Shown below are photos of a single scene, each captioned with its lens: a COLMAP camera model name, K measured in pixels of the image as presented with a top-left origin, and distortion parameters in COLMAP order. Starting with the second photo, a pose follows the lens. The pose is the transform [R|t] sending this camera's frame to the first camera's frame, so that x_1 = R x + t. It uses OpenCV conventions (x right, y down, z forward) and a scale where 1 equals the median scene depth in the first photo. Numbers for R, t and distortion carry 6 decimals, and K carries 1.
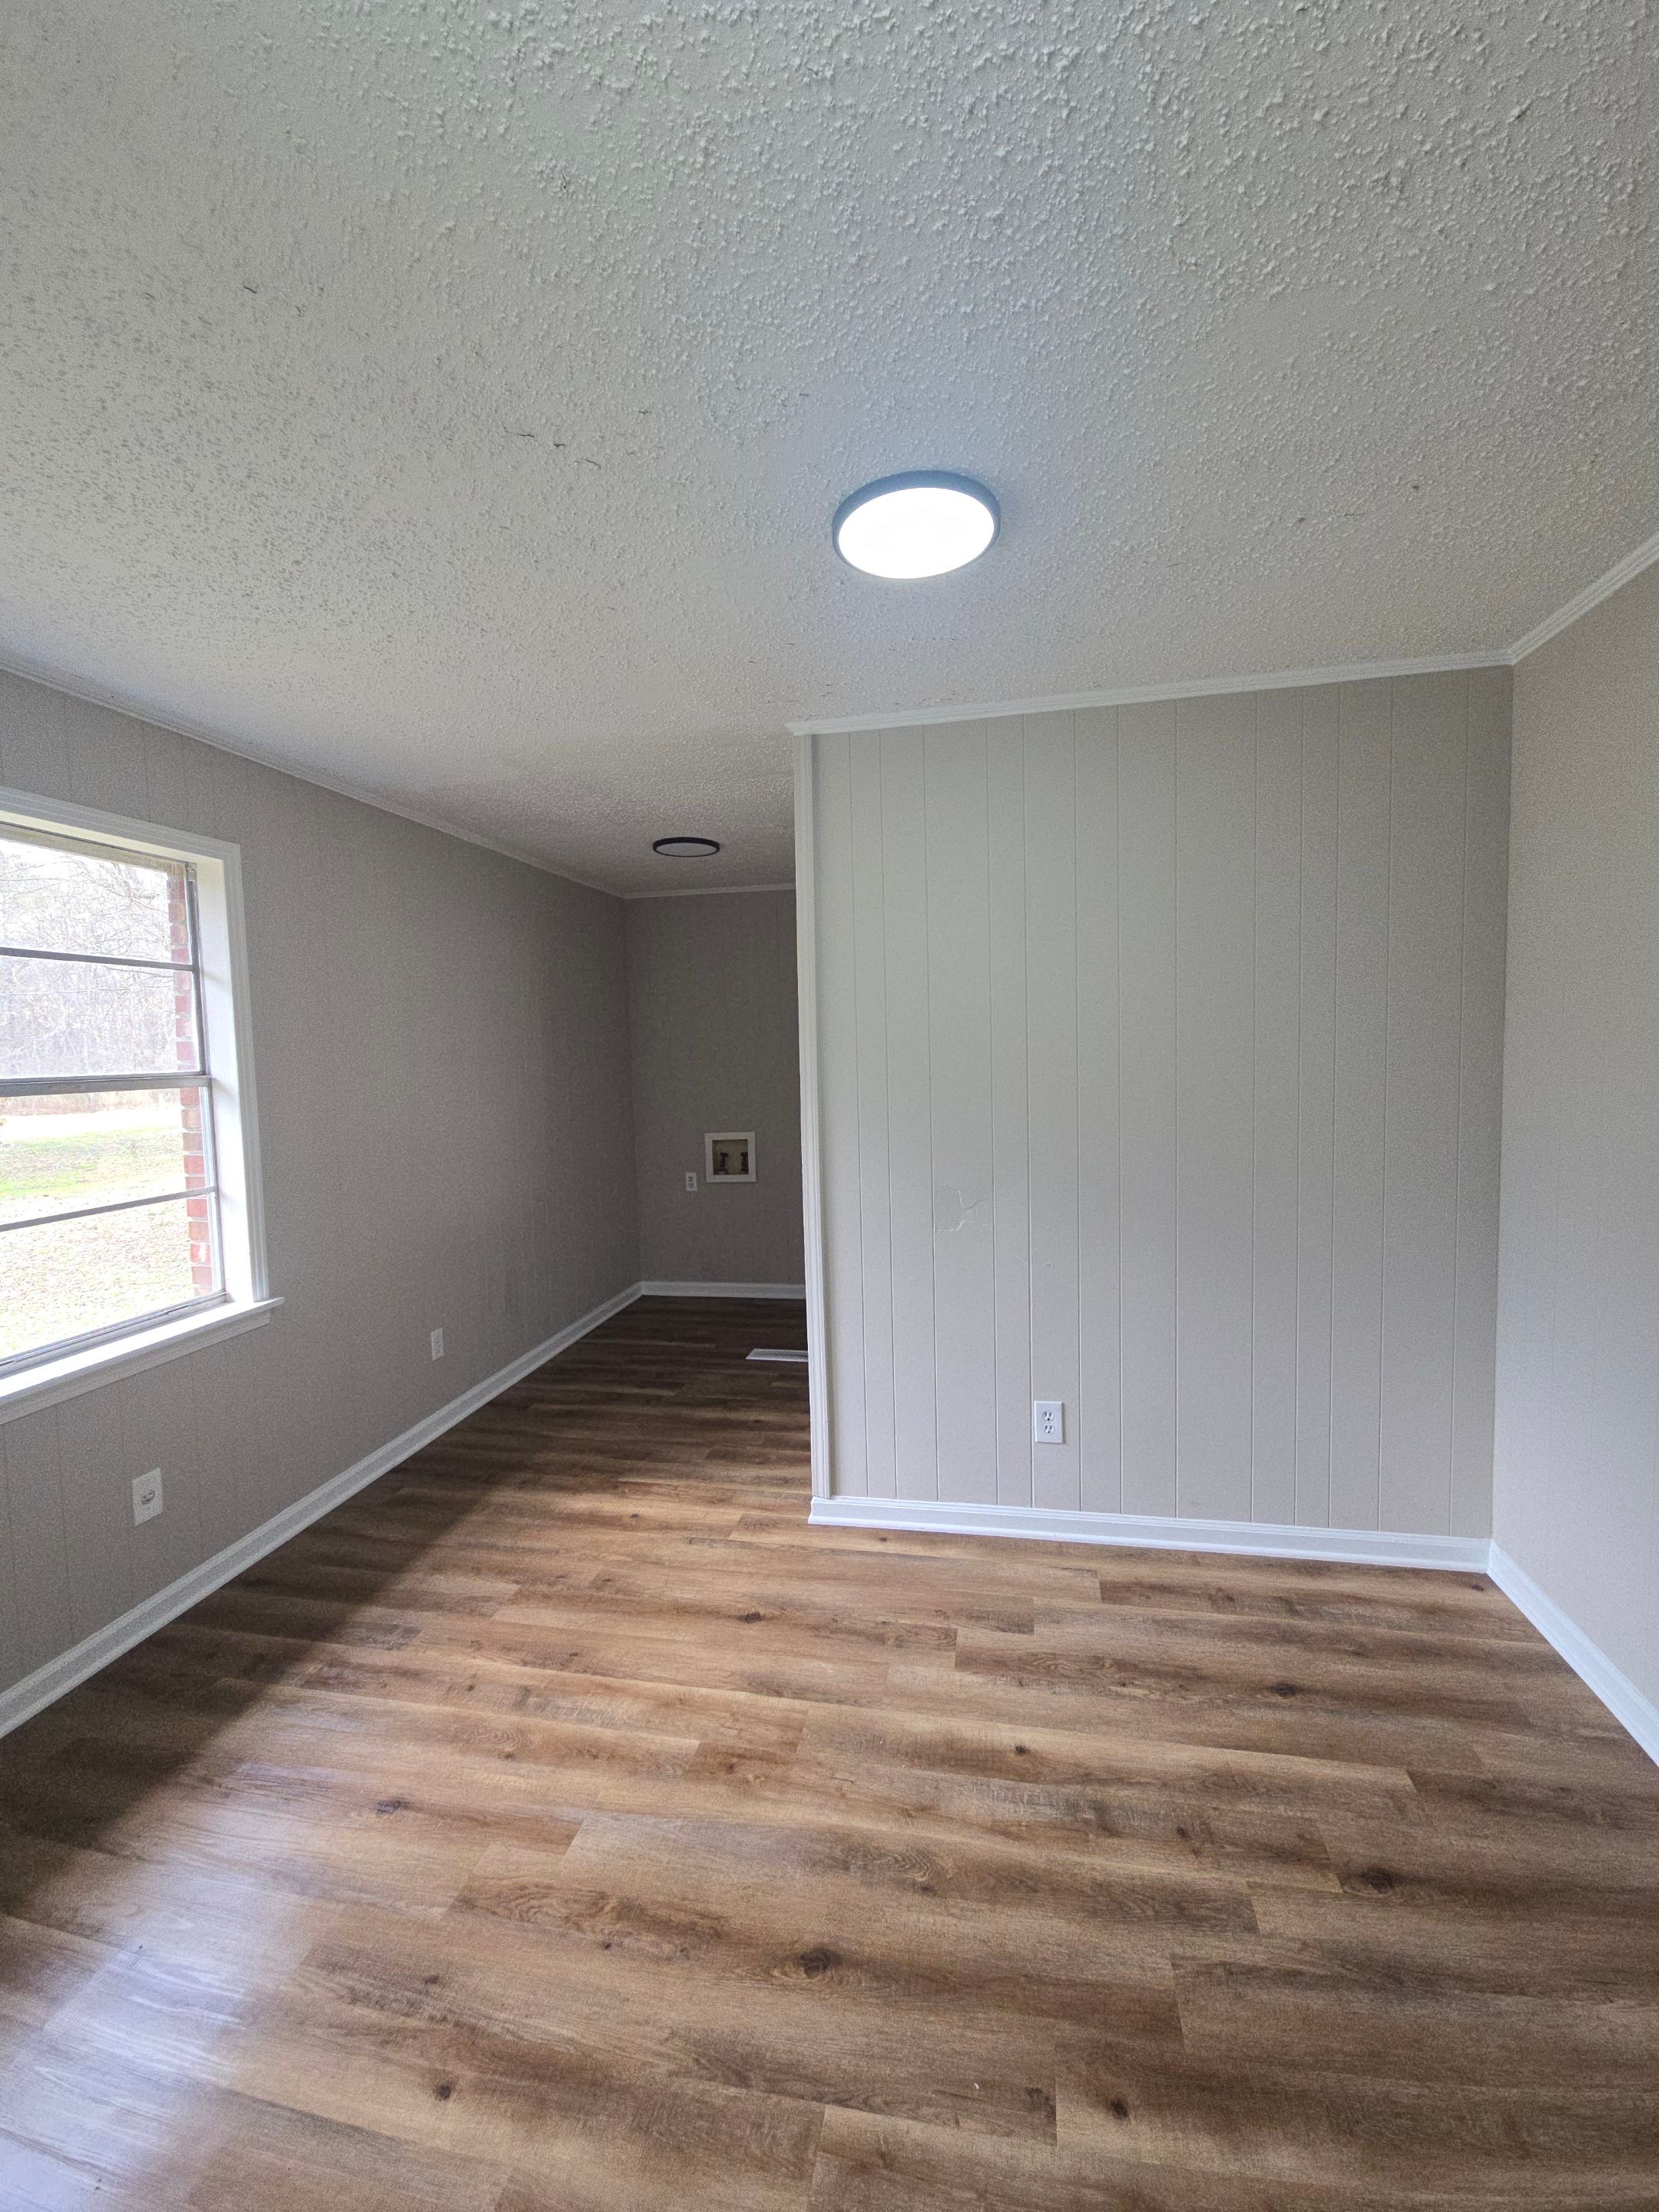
lens RADIAL K [[903.0, 0, 829.5], [0, 903.0, 1106.0], [0, 0, 1]] dist [-0.001347, -0.000901]
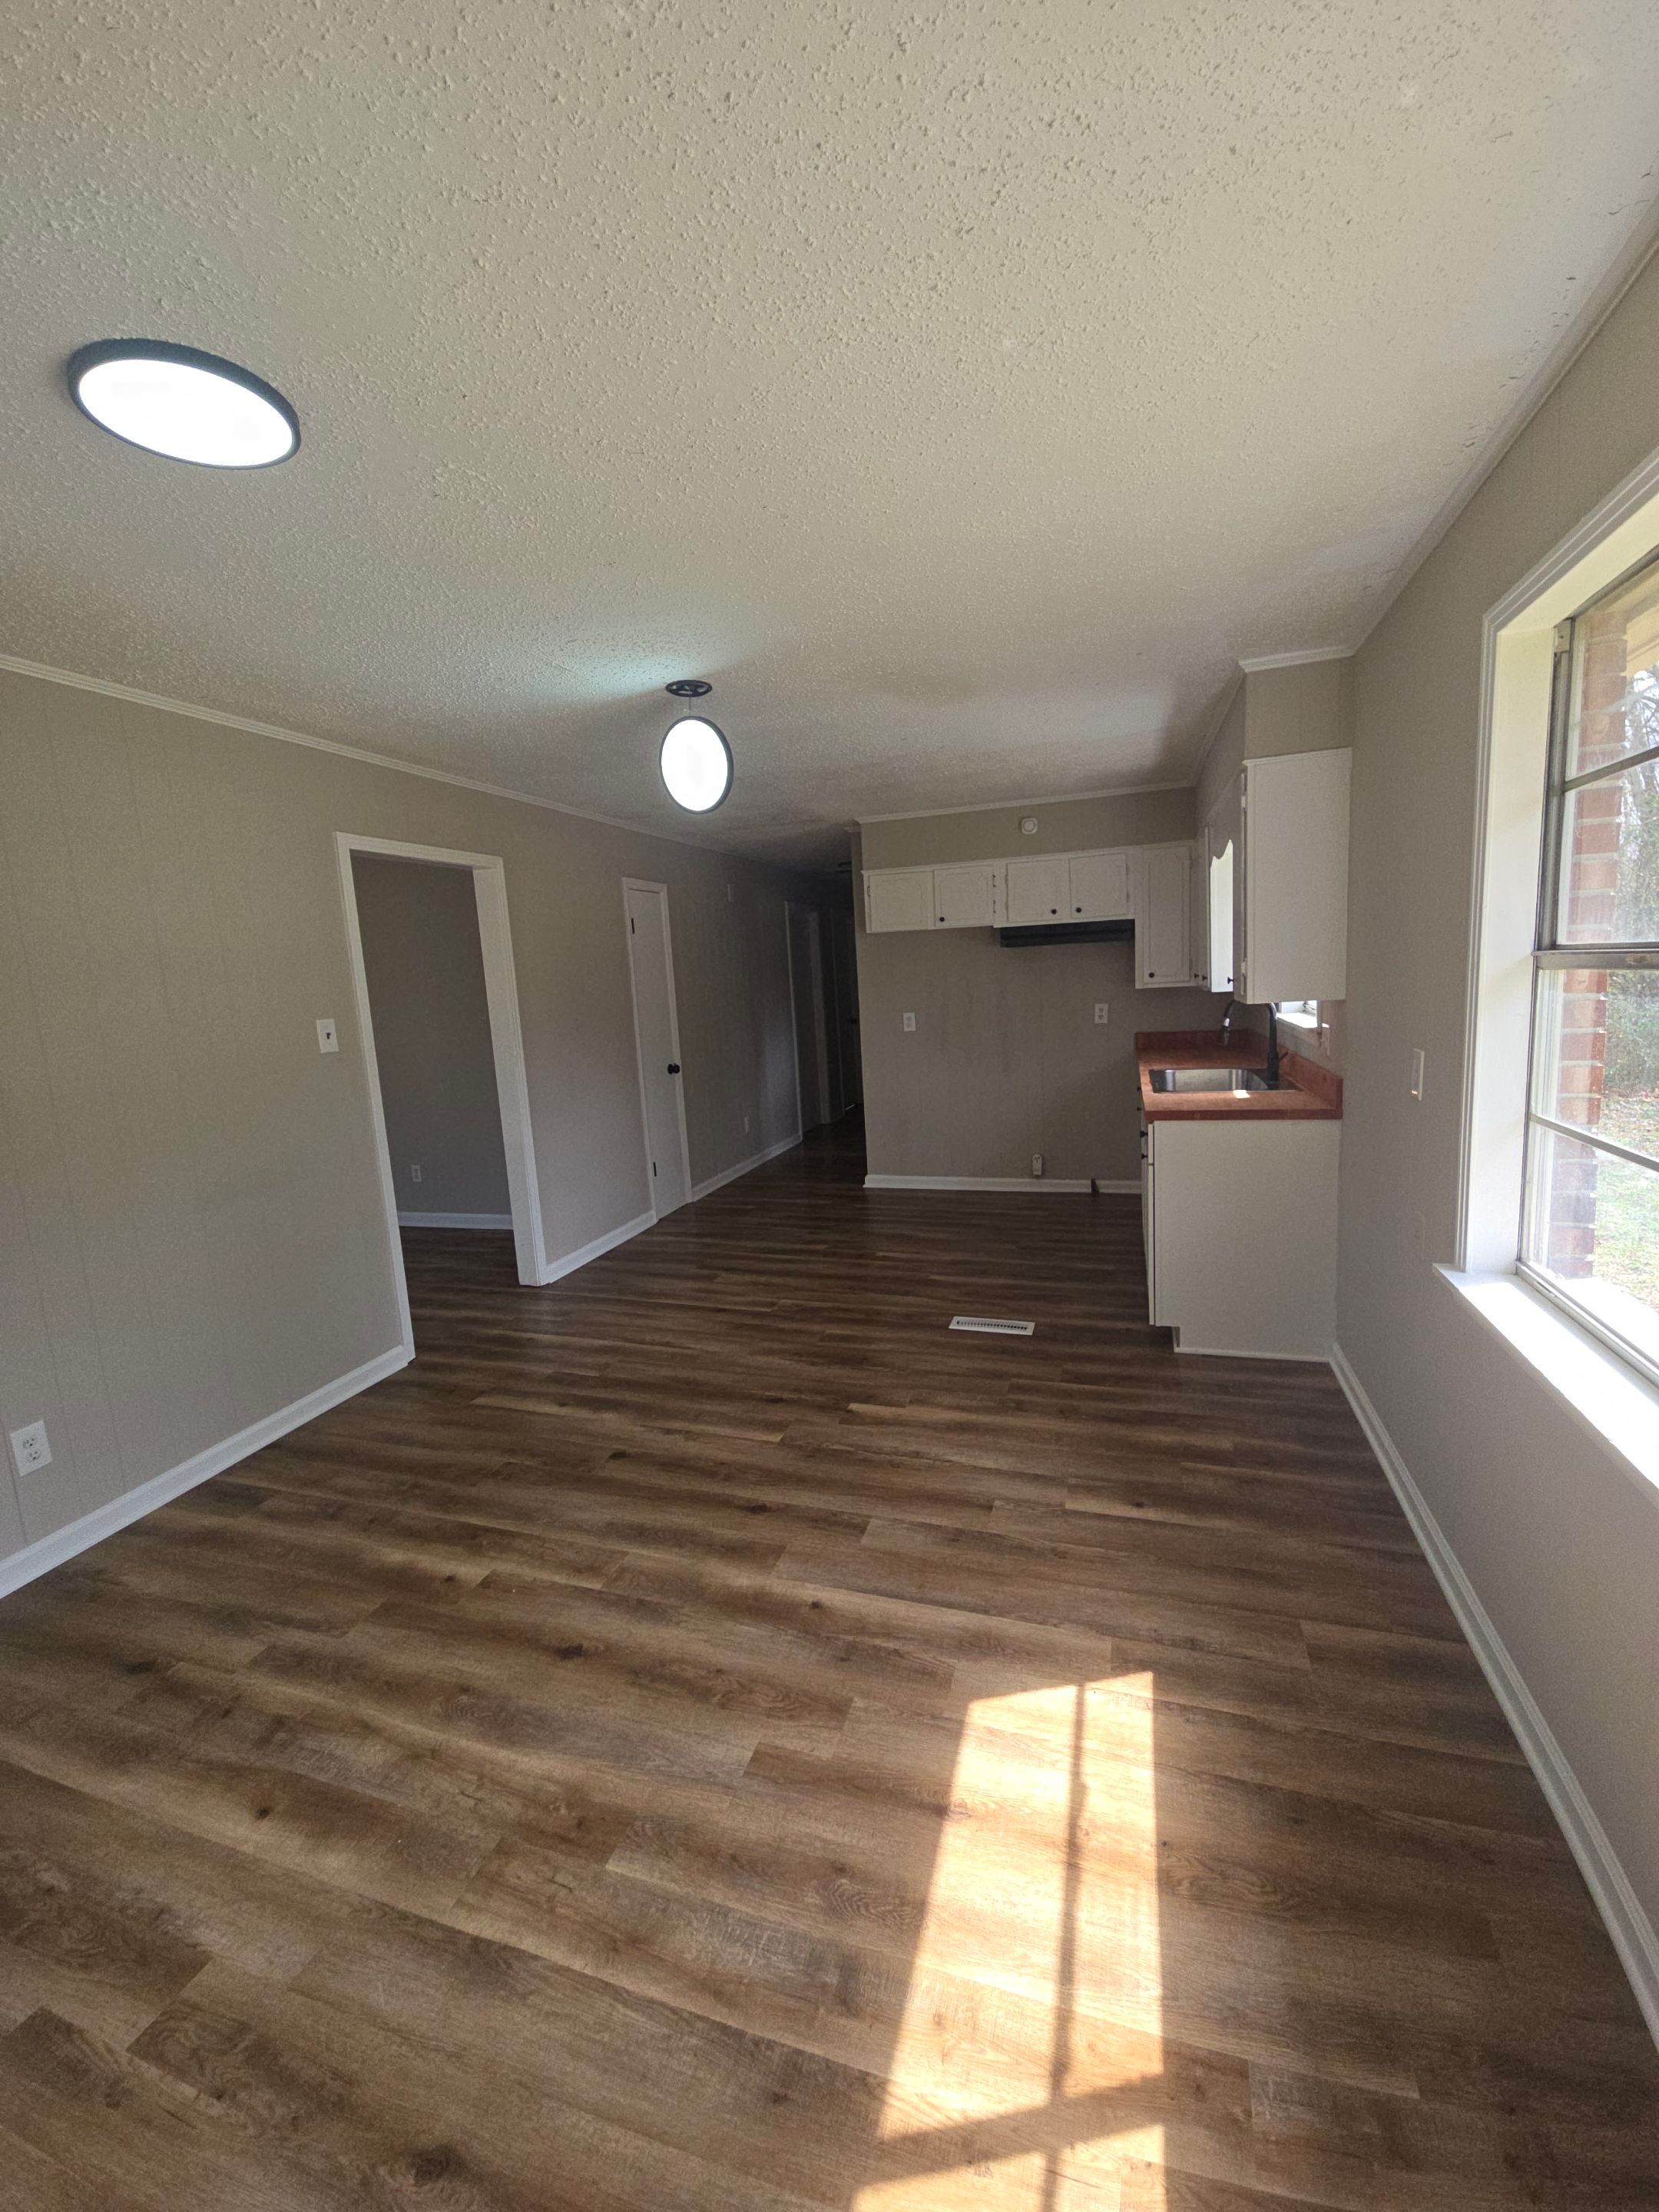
lens RADIAL K [[903.0, 0, 829.5], [0, 903.0, 1106.0], [0, 0, 1]] dist [-0.001347, -0.000901]
pose [[-0.989761, 0.061224, 0.128940, -0.498608], [0.086986, 0.974932, 0.204796, -0.098712], [-0.113169, 0.213915, -0.970275, 1.657864]]
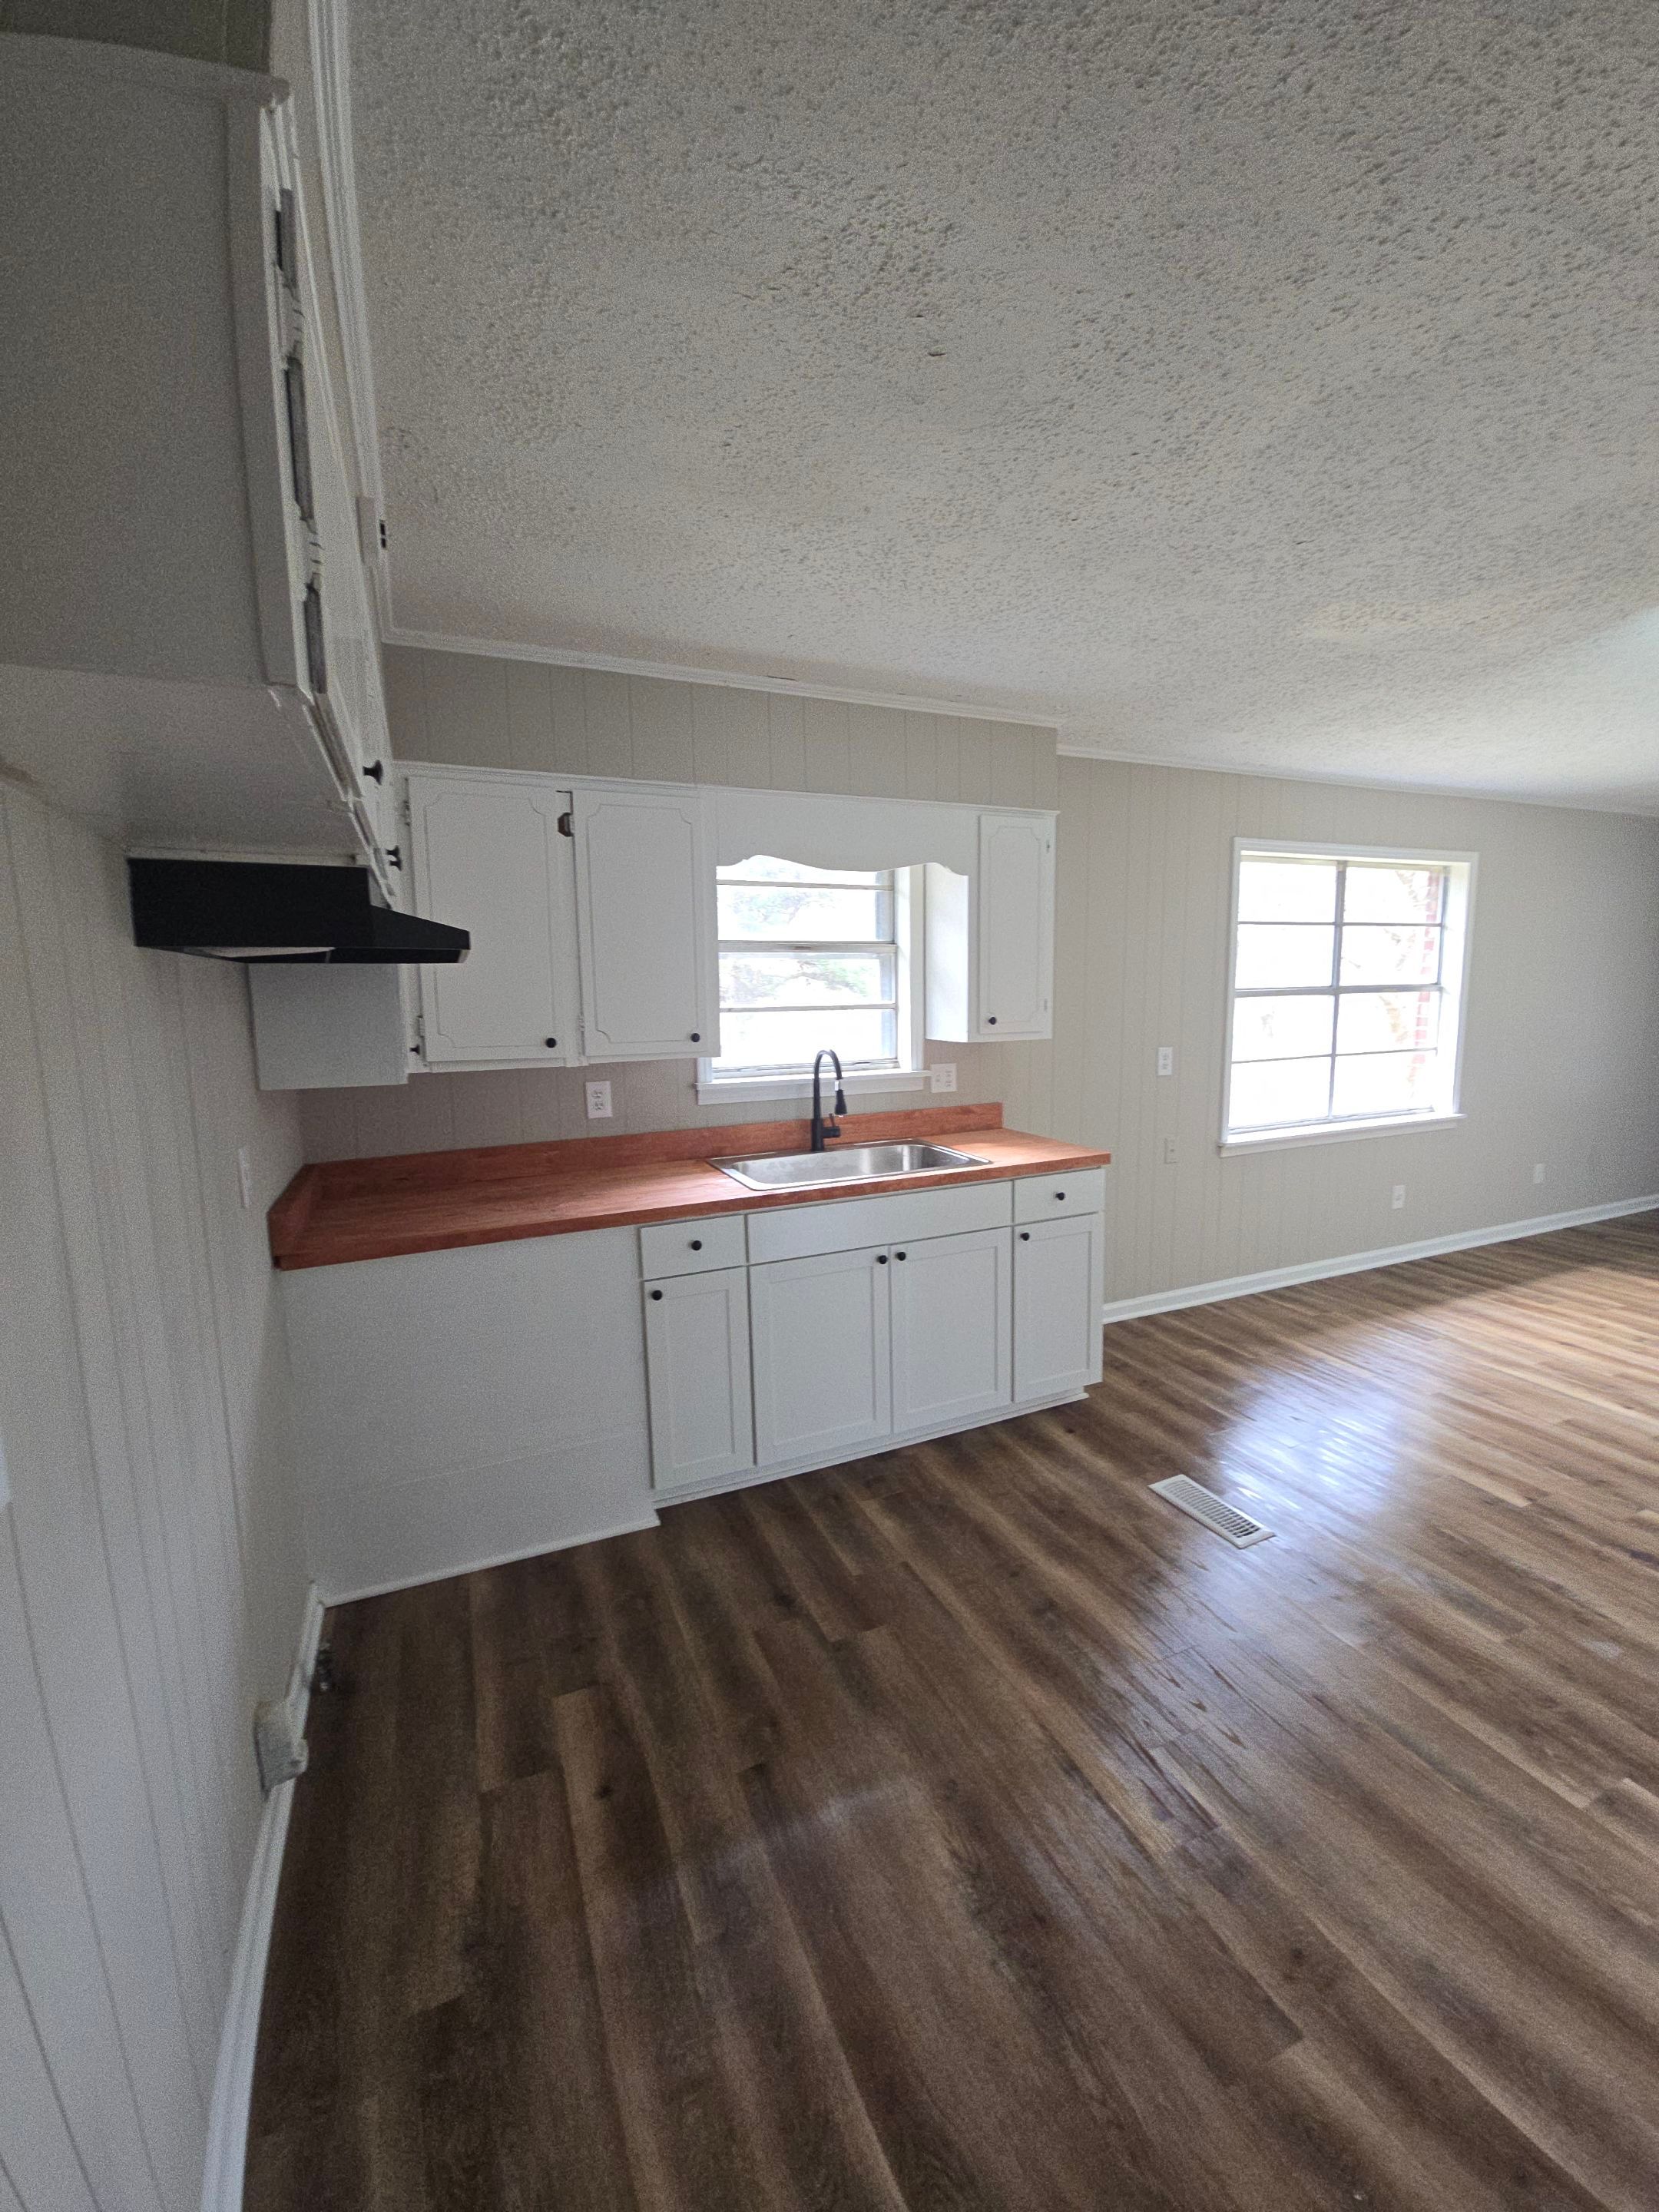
lens RADIAL K [[903.0, 0, 829.5], [0, 903.0, 1106.0], [0, 0, 1]] dist [-0.001347, -0.000901]
pose [[0.575293, 0.120513, -0.809021, 0.136077], [-0.046155, 0.992293, 0.114993, 0.077470], [0.816644, -0.028814, 0.576422, -1.462191]]
